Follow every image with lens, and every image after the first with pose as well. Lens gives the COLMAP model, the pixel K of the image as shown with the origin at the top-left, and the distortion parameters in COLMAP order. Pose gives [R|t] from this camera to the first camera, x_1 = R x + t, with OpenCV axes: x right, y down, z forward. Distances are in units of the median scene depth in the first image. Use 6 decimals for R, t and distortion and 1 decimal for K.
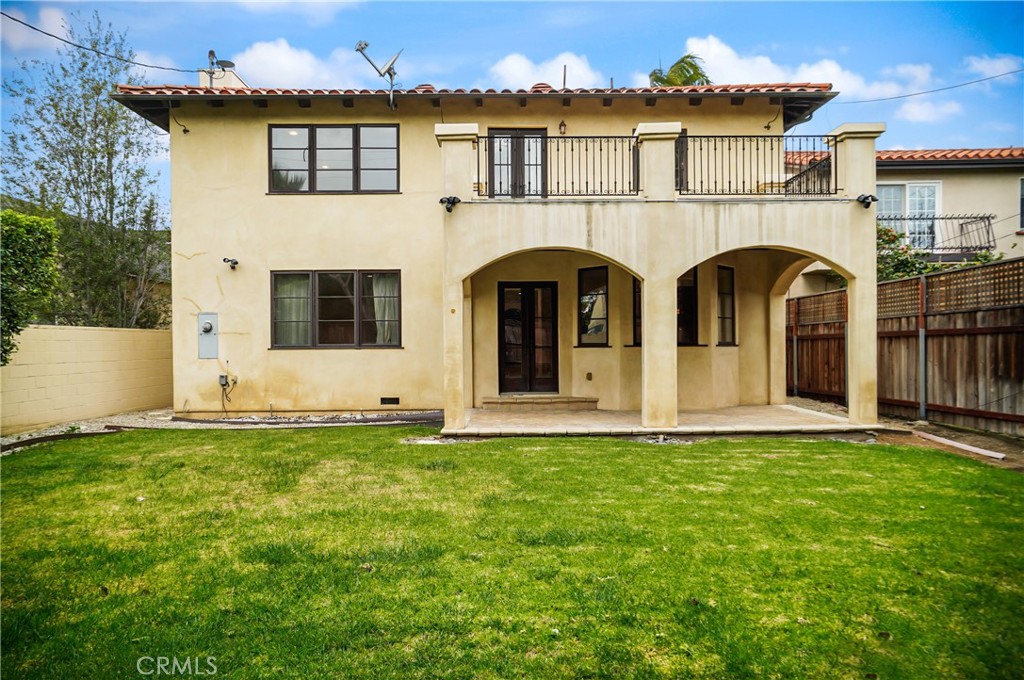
lens RADIAL K [[656.5, 0, 506.1], [0, 656.5, 342.7], [0, 0, 1]] dist [-0.001097, 0.000675]
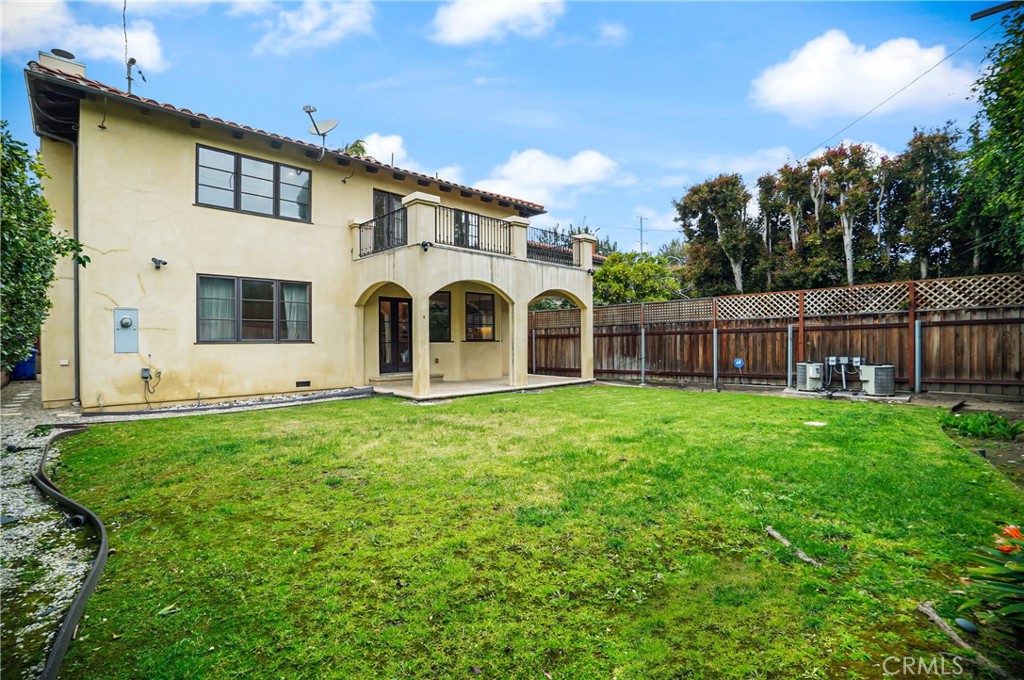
lens RADIAL K [[477.5, 0, 504.3], [0, 477.5, 337.4], [0, 0, 1]] dist [-0.056540, 0.022932]
pose [[0.725290, 0.007971, 0.688397, -0.530604], [-0.000428, 0.999938, -0.011128, 0.007957], [-0.688443, 0.007777, 0.725248, 0.063142]]
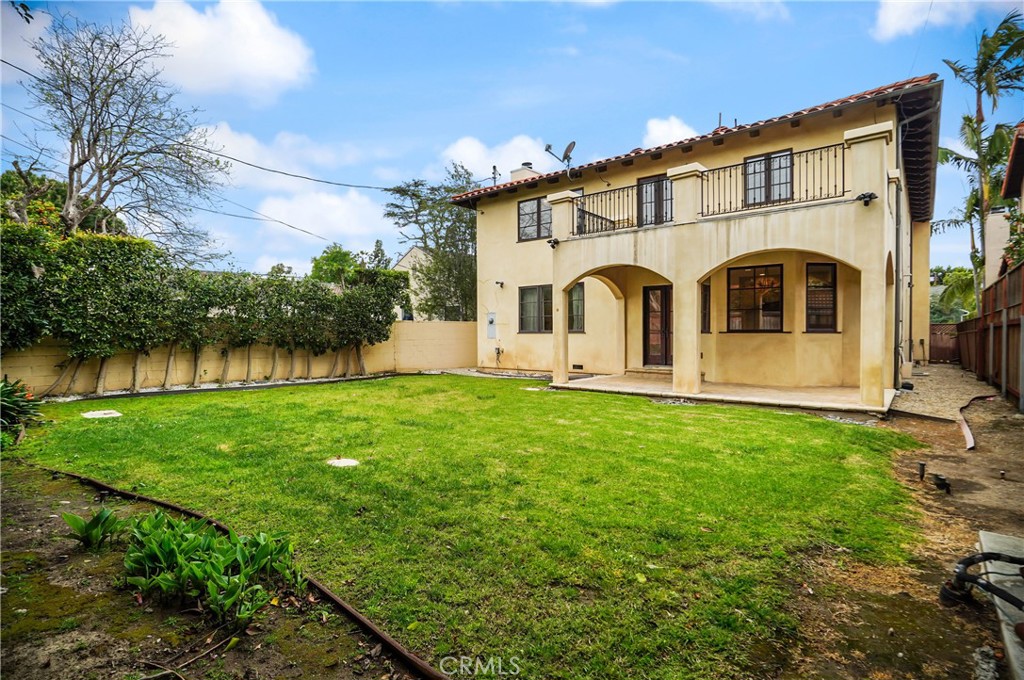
lens RADIAL K [[502.2, 0, 514.8], [0, 502.2, 329.1], [0, 0, 1]] dist [-0.003006, -0.000197]
pose [[0.764285, 0.001410, -0.644877, 0.478395], [-0.002100, 0.999998, -0.000303, -0.000432], [0.644875, 0.001586, 0.764286, -0.002966]]
